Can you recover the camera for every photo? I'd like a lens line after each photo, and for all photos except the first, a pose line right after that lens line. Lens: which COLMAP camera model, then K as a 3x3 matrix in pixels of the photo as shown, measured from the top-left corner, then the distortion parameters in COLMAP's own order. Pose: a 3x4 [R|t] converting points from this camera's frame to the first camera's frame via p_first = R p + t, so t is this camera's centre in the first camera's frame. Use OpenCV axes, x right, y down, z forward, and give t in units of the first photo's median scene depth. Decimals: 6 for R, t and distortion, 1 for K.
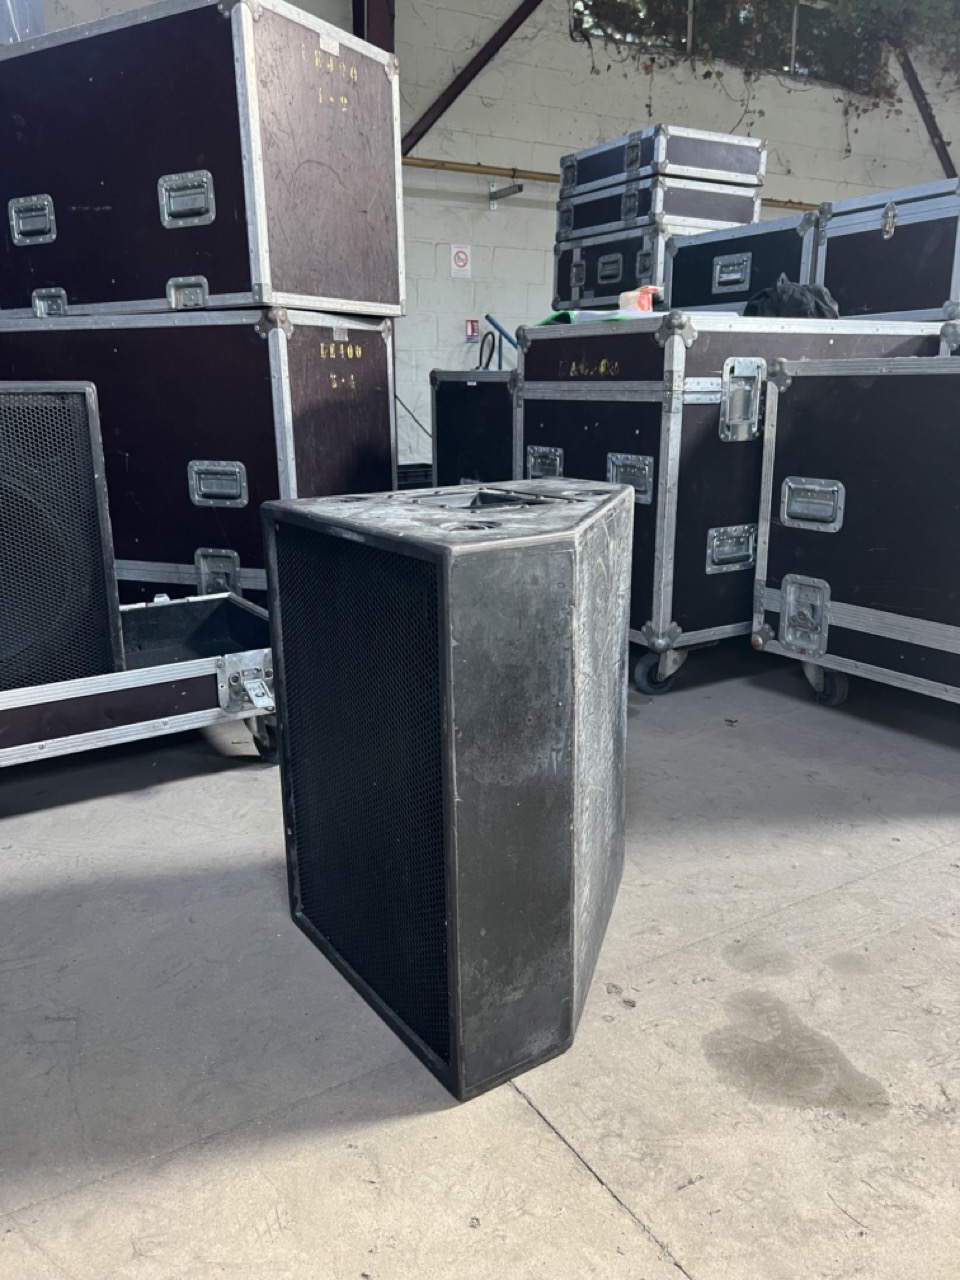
lens RADIAL K [[963.5, 0, 476.5], [0, 963.5, 659.8], [0, 0, 1]] dist [0.031763, -0.044765]
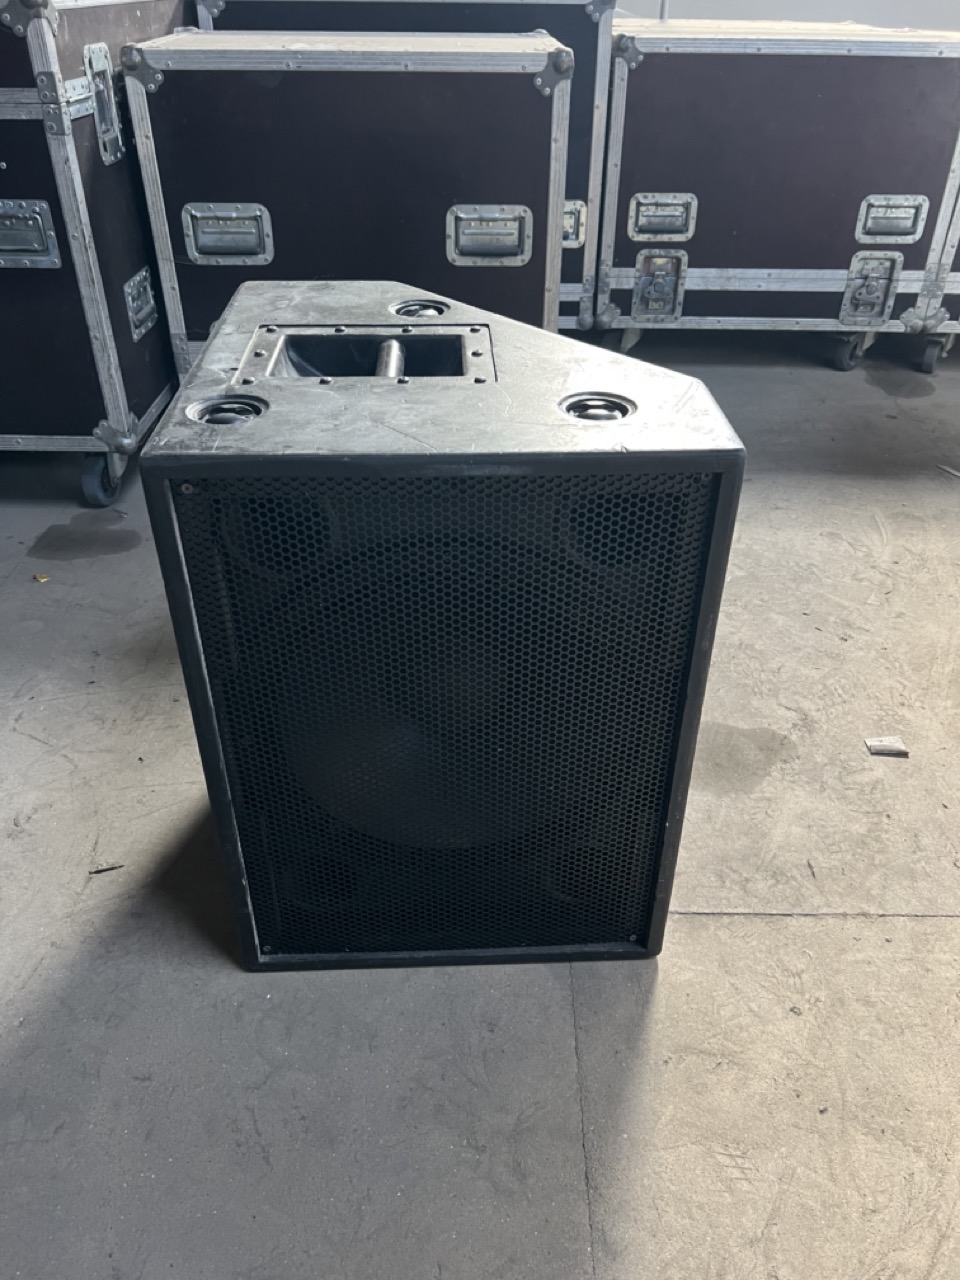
lens RADIAL K [[963.5, 0, 476.5], [0, 963.5, 659.8], [0, 0, 1]] dist [0.031763, -0.044765]
pose [[0.515599, -0.482481, 0.708075, -0.341807], [0.220325, 0.873257, 0.434603, -0.154624], [-0.828019, -0.068074, 0.556553, 0.296580]]
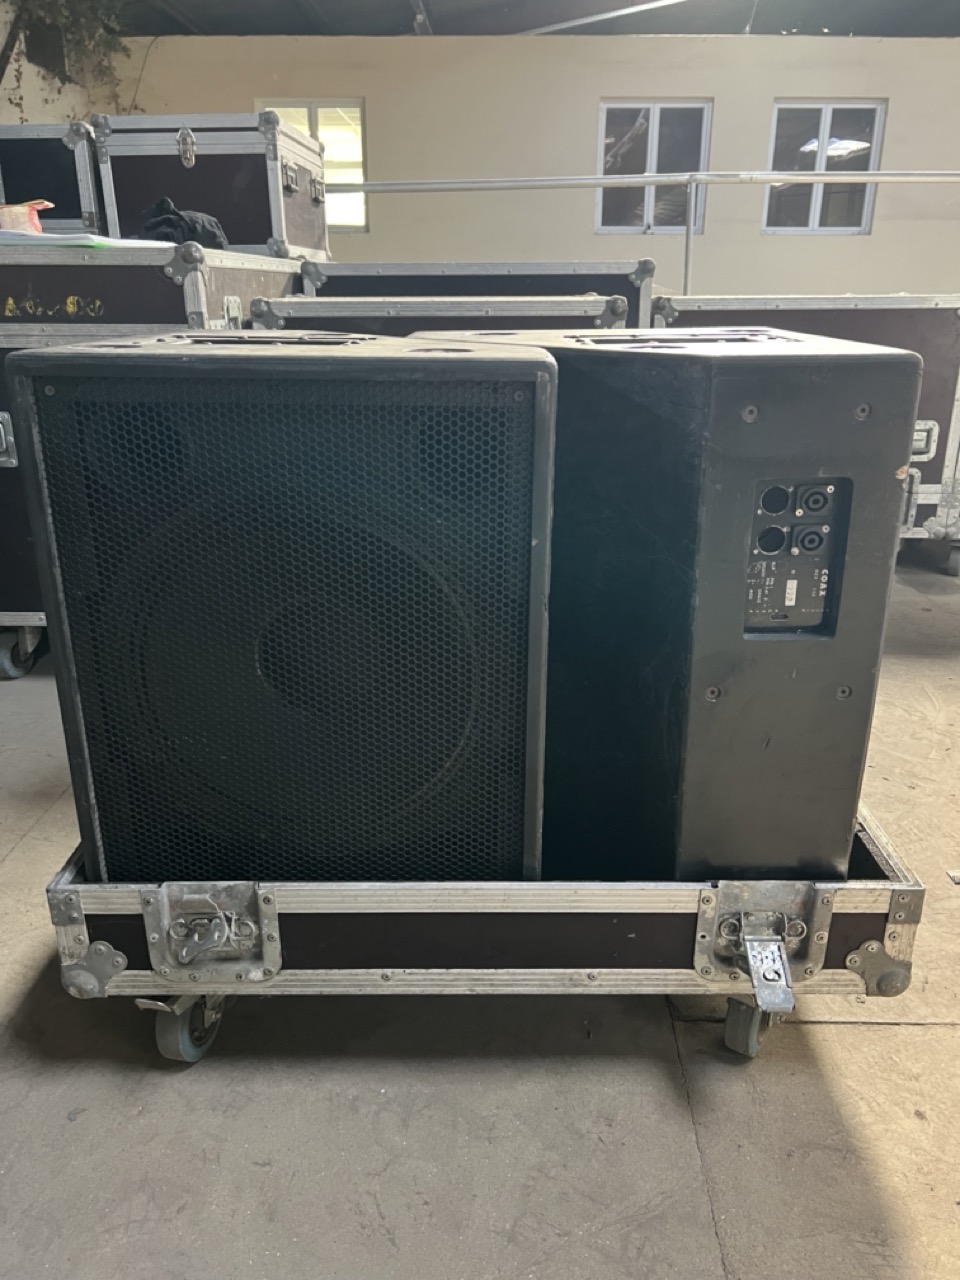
lens RADIAL K [[963.5, 0, 476.5], [0, 963.5, 659.8], [0, 0, 1]] dist [0.031763, -0.044765]
pose [[0.536617, -0.292070, 0.791667, -0.430841], [0.229492, 0.953339, 0.196159, -0.110277], [-0.812019, 0.076419, 0.578606, 0.305219]]
